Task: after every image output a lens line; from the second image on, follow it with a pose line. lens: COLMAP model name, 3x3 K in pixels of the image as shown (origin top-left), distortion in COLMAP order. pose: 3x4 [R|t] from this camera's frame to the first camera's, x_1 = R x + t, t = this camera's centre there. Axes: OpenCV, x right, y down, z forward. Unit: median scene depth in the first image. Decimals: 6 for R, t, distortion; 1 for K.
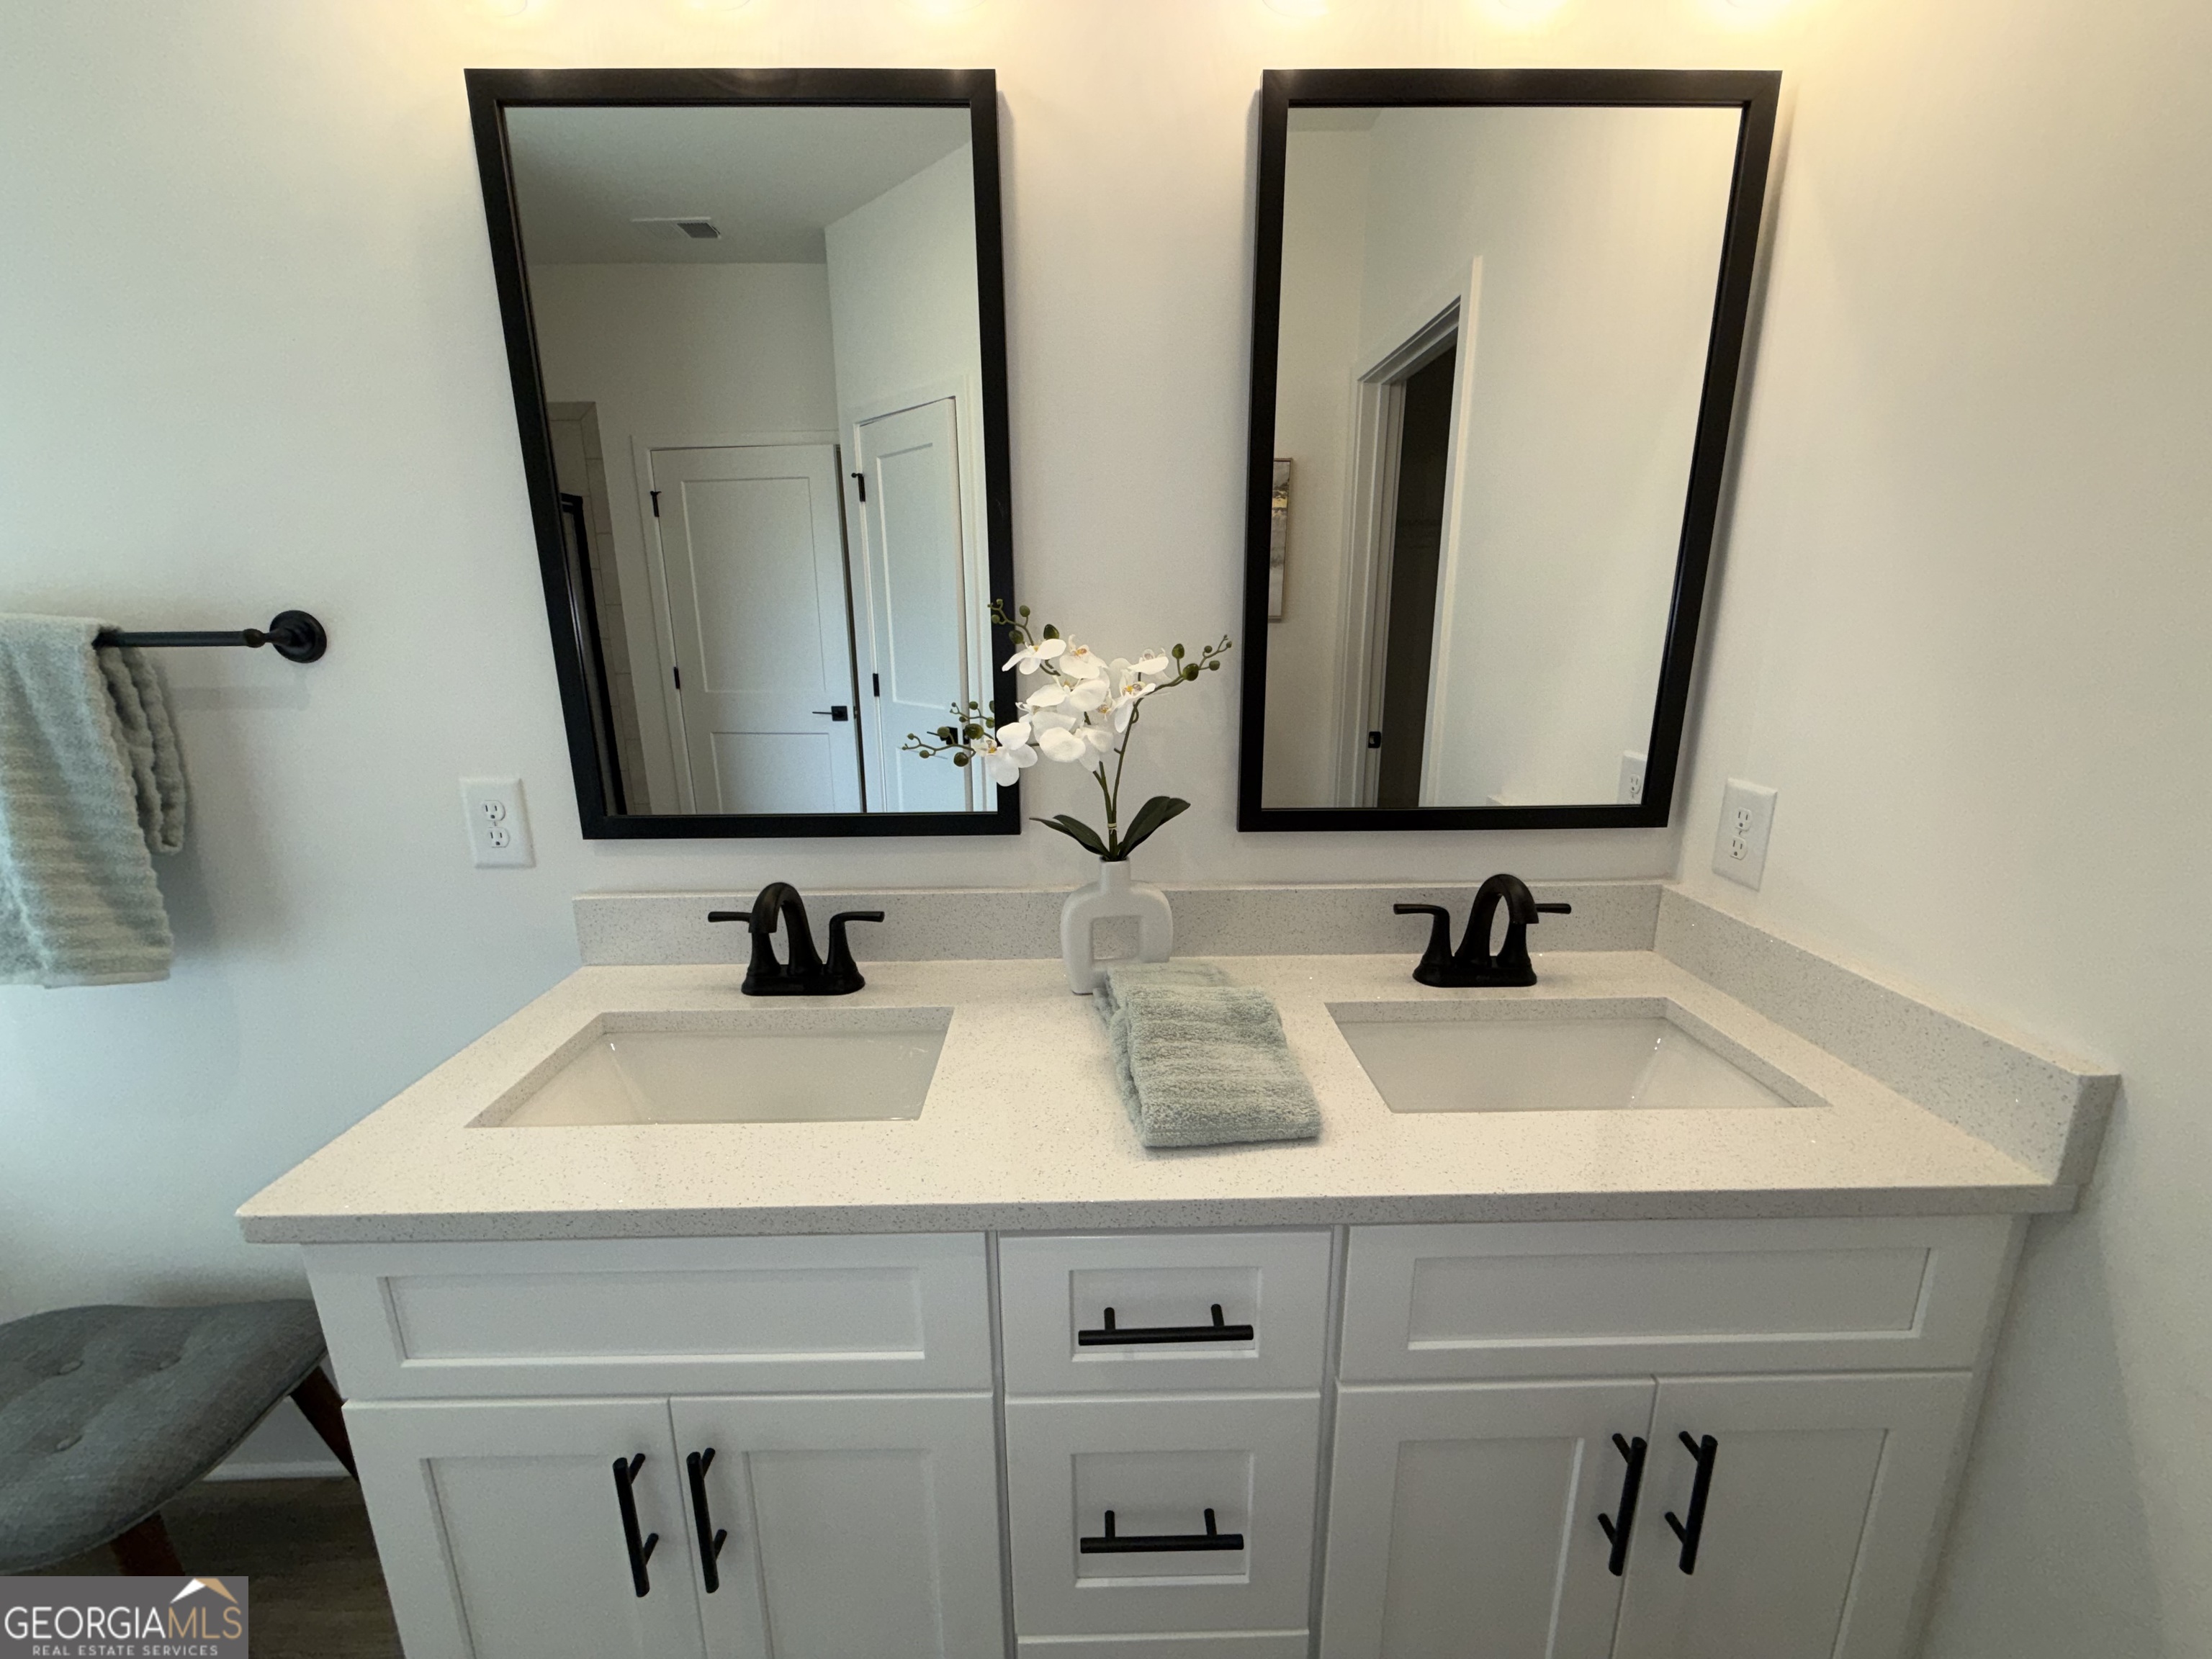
lens RADIAL K [[879.8, 0, 1089.4], [0, 879.8, 817.4], [0, 0, 1]] dist [0.000762, -0.000578]
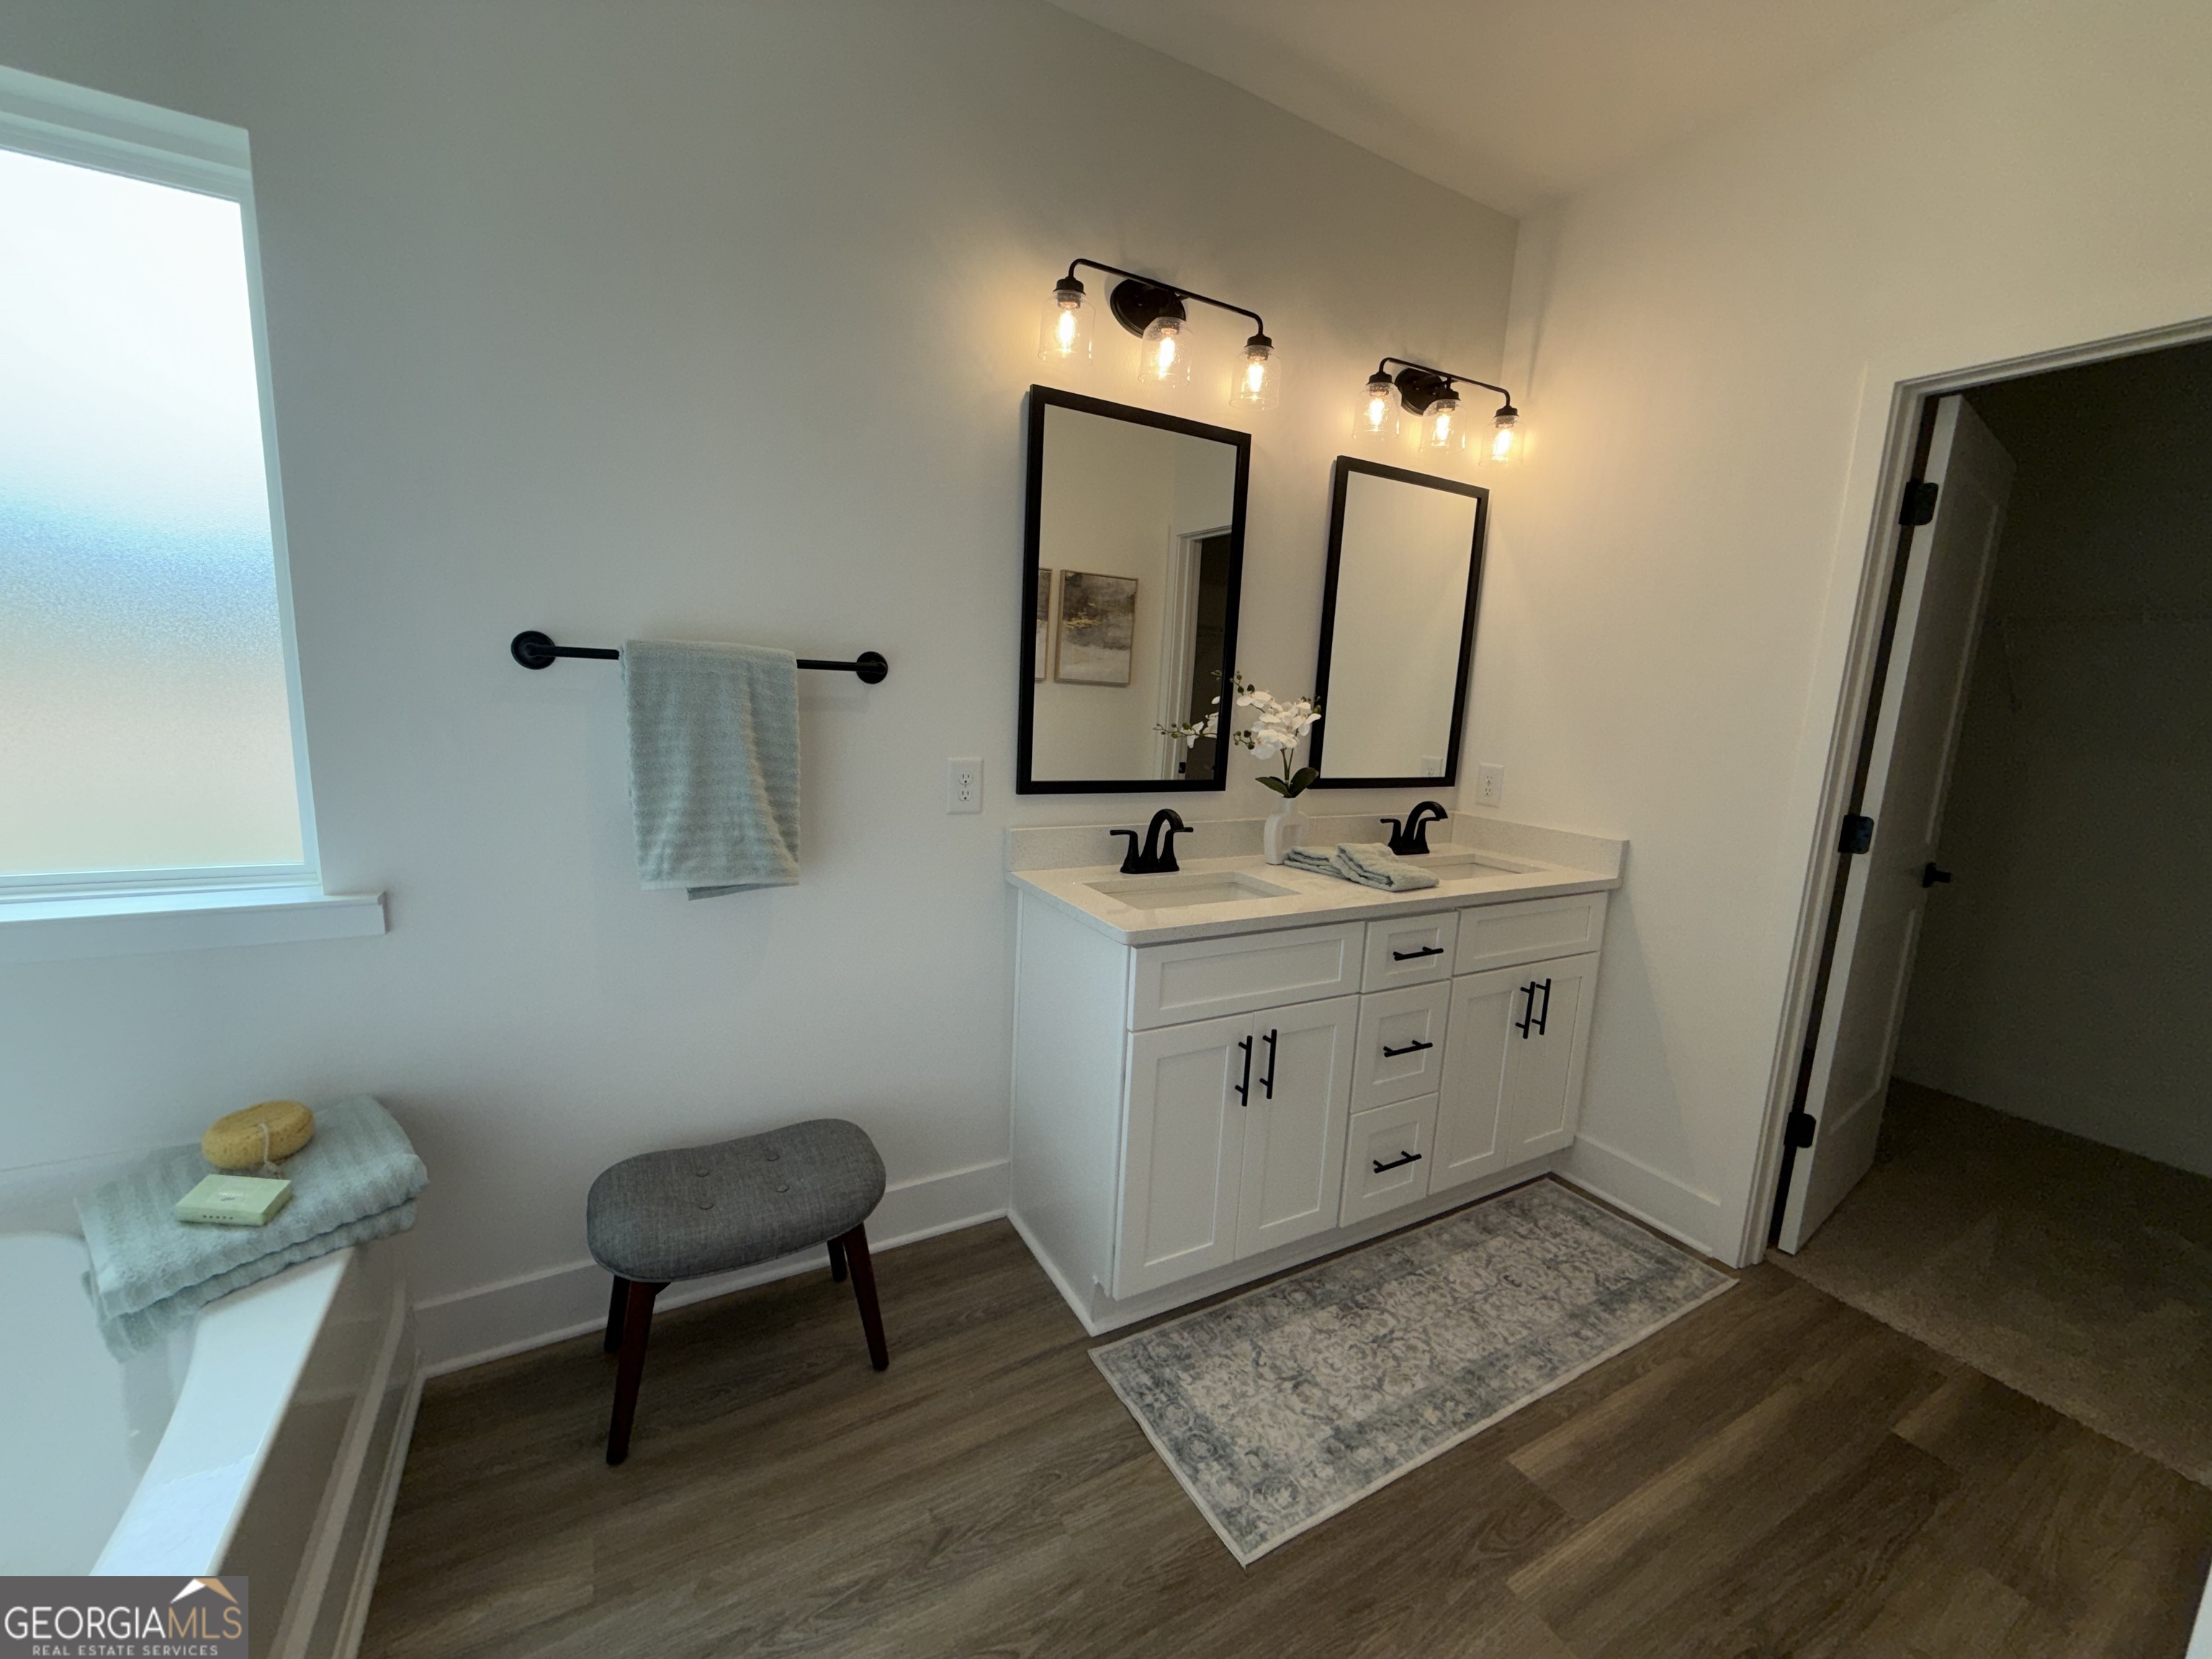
lens RADIAL K [[879.8, 0, 1122.1], [0, 879.8, 801.4], [0, 0, 1]] dist [0.000762, -0.000578]
pose [[0.878797, -0.013694, 0.476999, -1.323814], [0.053675, 0.996081, -0.070292, 0.183072], [-0.474167, 0.087375, 0.876088, -0.637401]]
